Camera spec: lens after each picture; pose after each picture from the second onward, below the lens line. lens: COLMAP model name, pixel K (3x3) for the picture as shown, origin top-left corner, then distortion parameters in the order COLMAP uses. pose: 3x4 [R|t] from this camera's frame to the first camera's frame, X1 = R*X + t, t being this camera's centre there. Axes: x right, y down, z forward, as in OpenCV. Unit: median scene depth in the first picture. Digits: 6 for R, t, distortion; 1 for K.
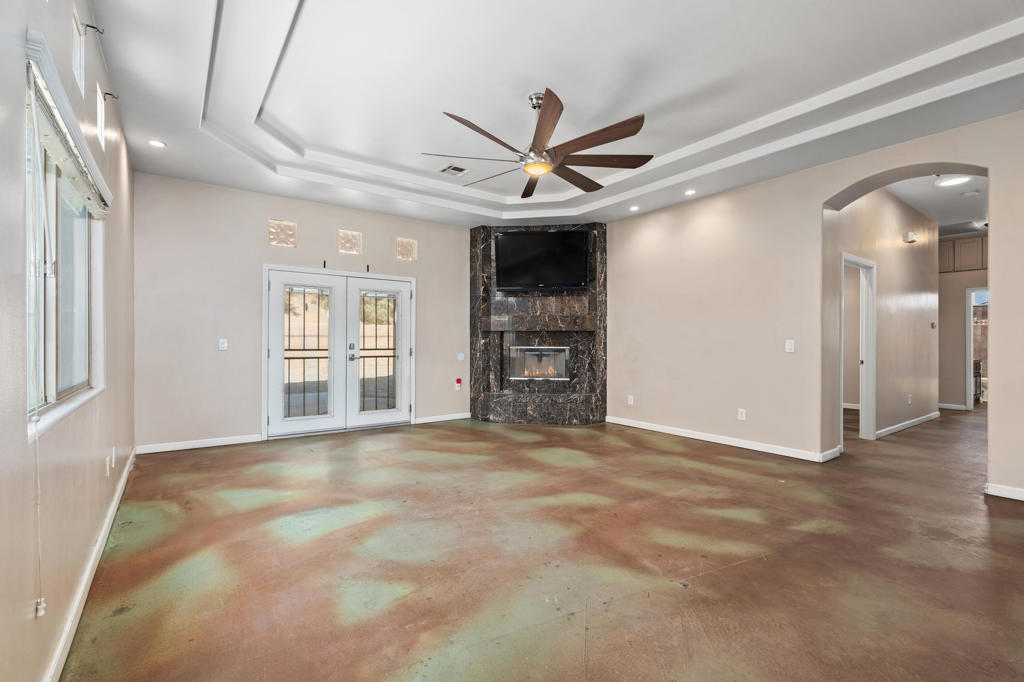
lens RADIAL K [[453.7, 0, 504.5], [0, 453.7, 339.3], [0, 0, 1]] dist [0.005159, -0.001516]
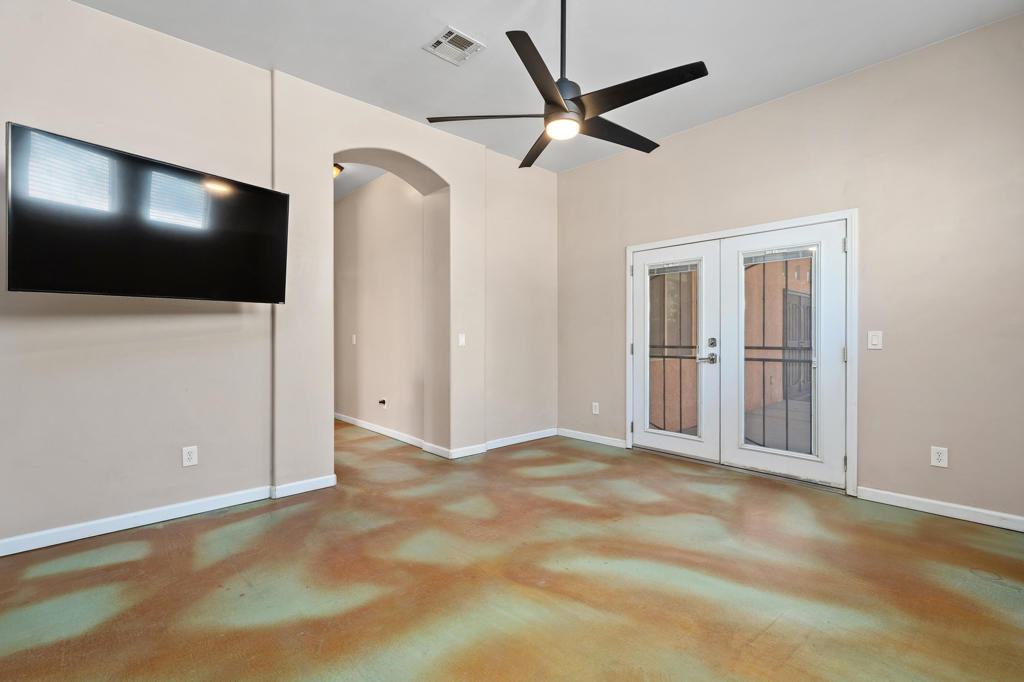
lens RADIAL K [[453.7, 0, 509.1], [0, 453.7, 334.9], [0, 0, 1]] dist [0.005159, -0.001516]
pose [[0.114607, -0.008701, -0.993373, 0.296417], [0.007005, 0.999944, -0.007950, 0.007563], [0.993386, -0.006047, 0.114662, 0.620200]]
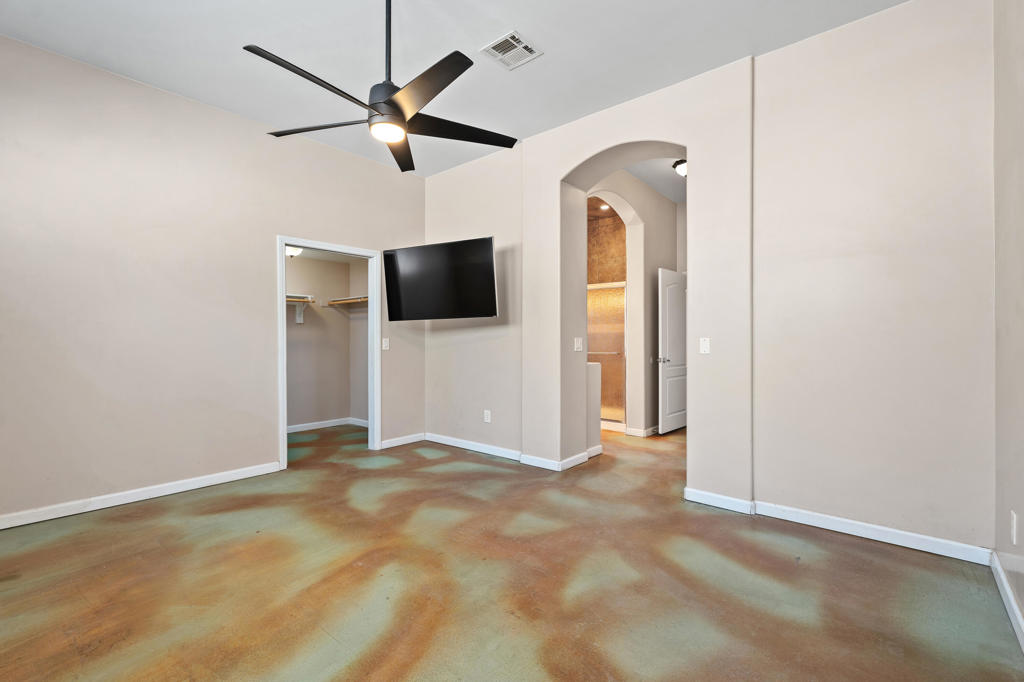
lens RADIAL K [[453.7, 0, 511.0], [0, 453.7, 341.8], [0, 0, 1]] dist [0.005159, -0.001516]
pose [[-0.971539, -0.004410, -0.236840, -0.107512], [-0.003010, 0.999976, -0.006272, 0.008929], [0.236862, -0.005380, -0.971528, 1.123359]]
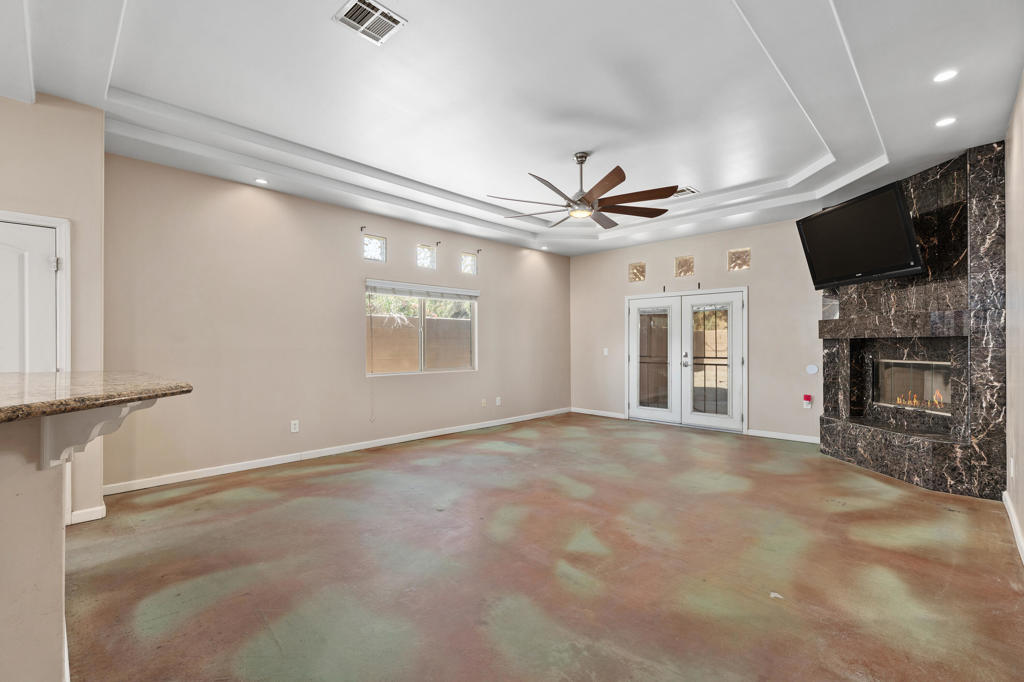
lens RADIAL K [[453.7, 0, 518.1], [0, 453.7, 342.6], [0, 0, 1]] dist [0.005159, -0.001516]
pose [[0.182387, -0.006397, -0.983206, 0.762967], [0.008174, 0.999954, -0.004989, -0.014071], [0.983193, -0.007127, 0.182431, 0.372238]]
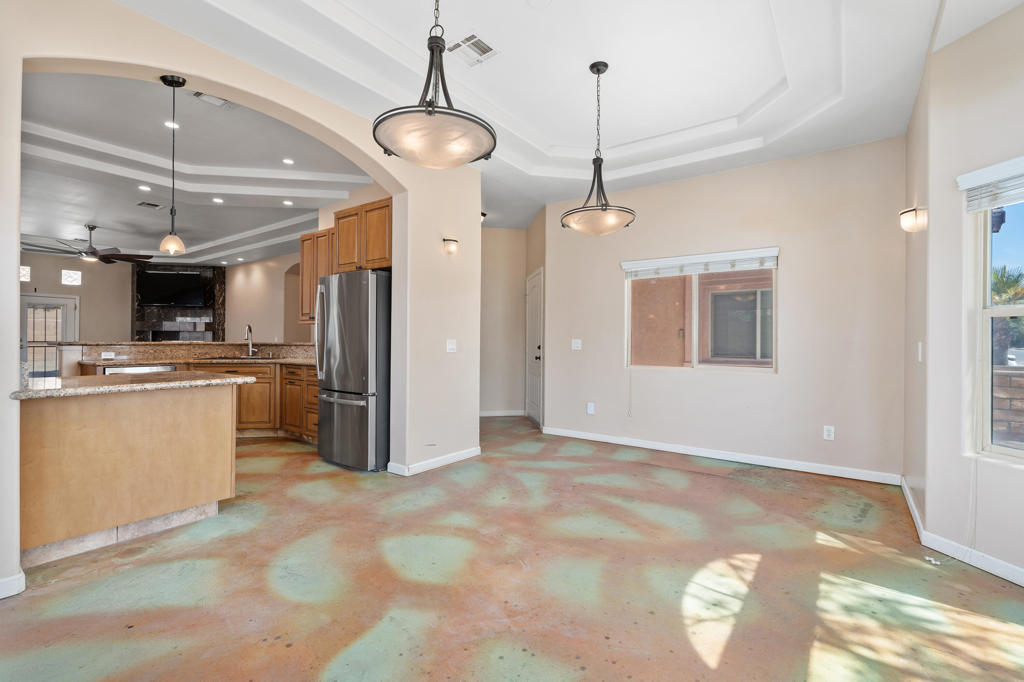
lens RADIAL K [[453.7, 0, 505.7], [0, 453.7, 338.7], [0, 0, 1]] dist [0.005159, -0.001516]
pose [[0.950857, 0.005336, 0.309584, 0.799410], [-0.007315, 0.999960, 0.005231, -0.009179], [-0.309544, -0.007239, 0.950858, -1.054388]]
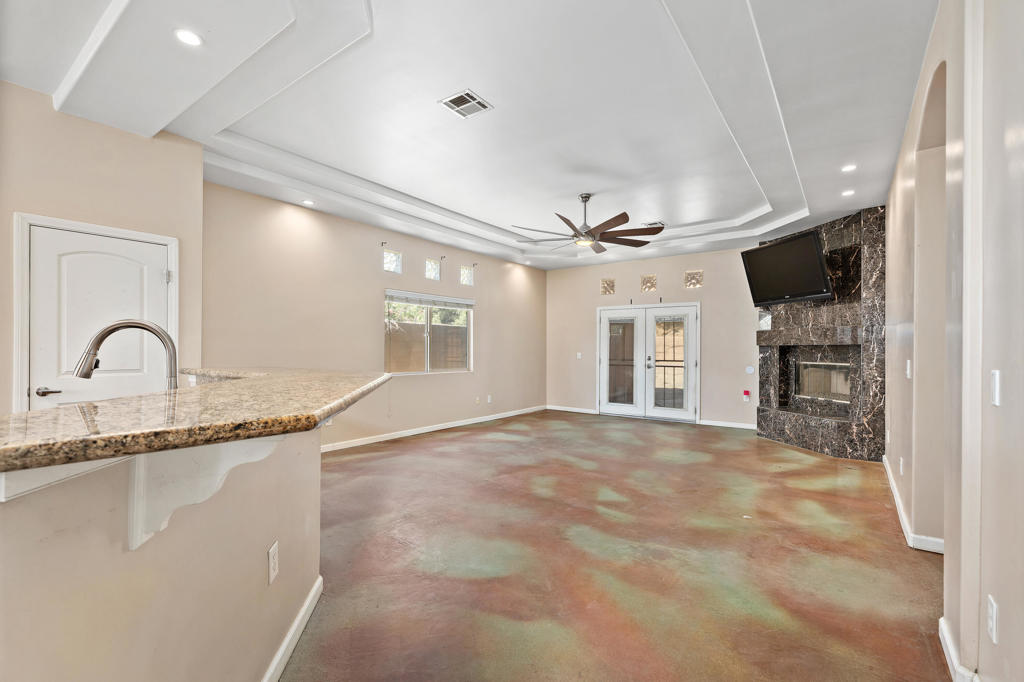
lens RADIAL K [[453.7, 0, 521.2], [0, 453.7, 346.6], [0, 0, 1]] dist [0.005159, -0.001516]
pose [[0.317405, -0.005815, -0.948272, 0.883688], [0.001481, 0.999983, -0.005636, -0.012982], [0.948289, 0.000385, 0.317408, 0.194747]]
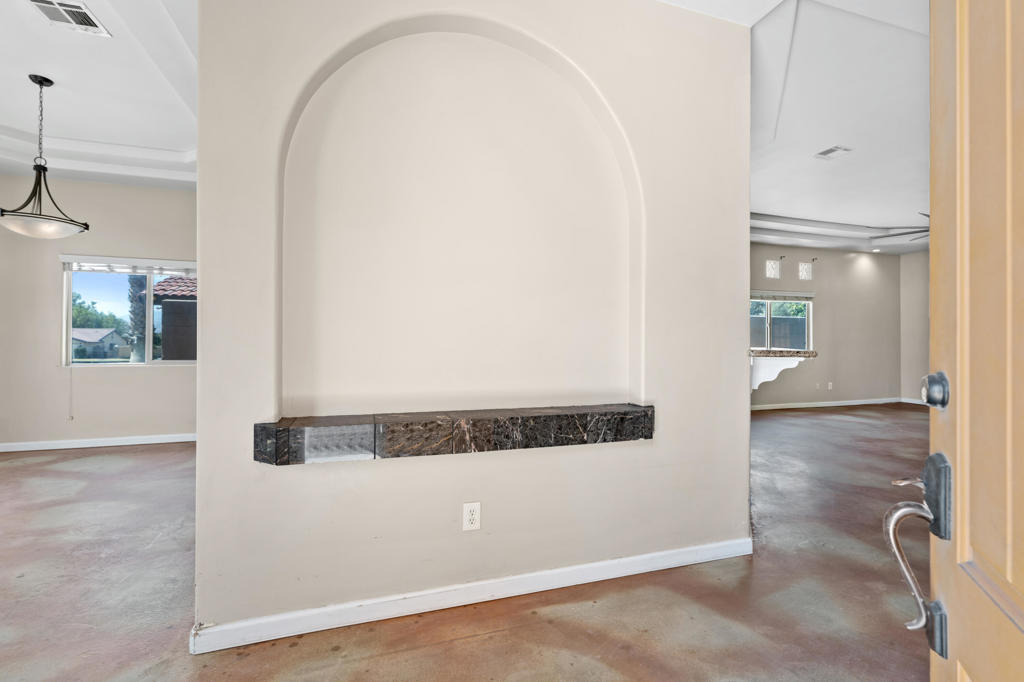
lens RADIAL K [[453.7, 0, 519.5], [0, 453.7, 341.1], [0, 0, 1]] dist [0.005159, -0.001516]
pose [[-0.298749, -0.008582, -0.954293, 1.222102], [0.007667, 0.999906, -0.011392, 0.005145], [0.954301, -0.010720, -0.298655, 0.027670]]
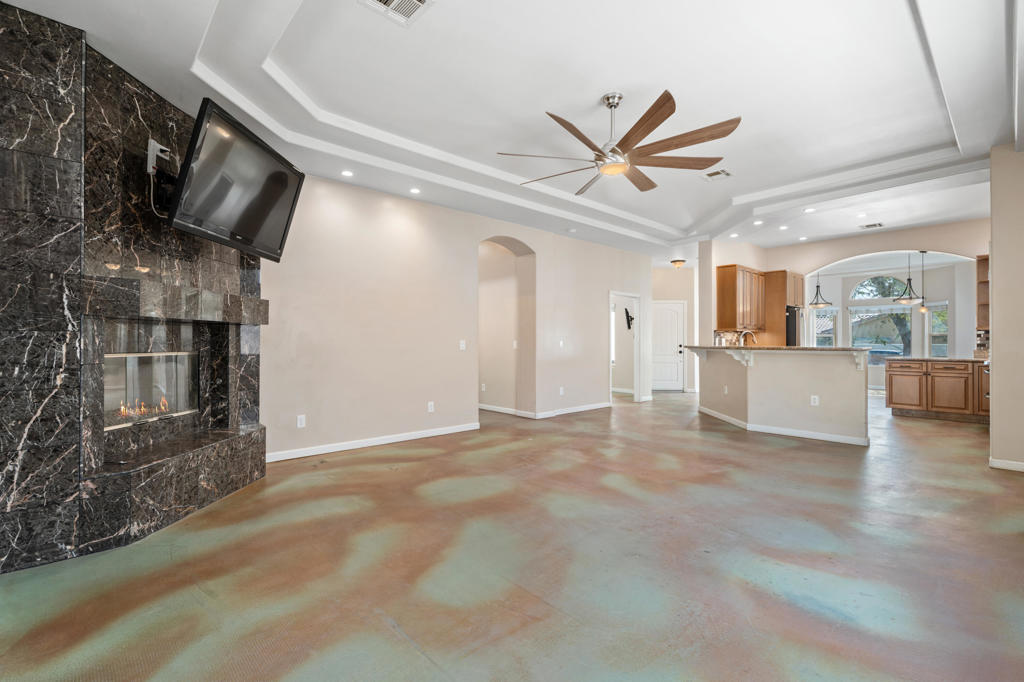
lens RADIAL K [[453.7, 0, 514.9], [0, 453.7, 339.6], [0, 0, 1]] dist [0.005159, -0.001516]
pose [[-0.116949, 0.004963, 0.993126, -0.543896], [-0.006273, 0.999964, -0.005736, 0.002973], [-0.993118, -0.006901, -0.116913, 0.813100]]
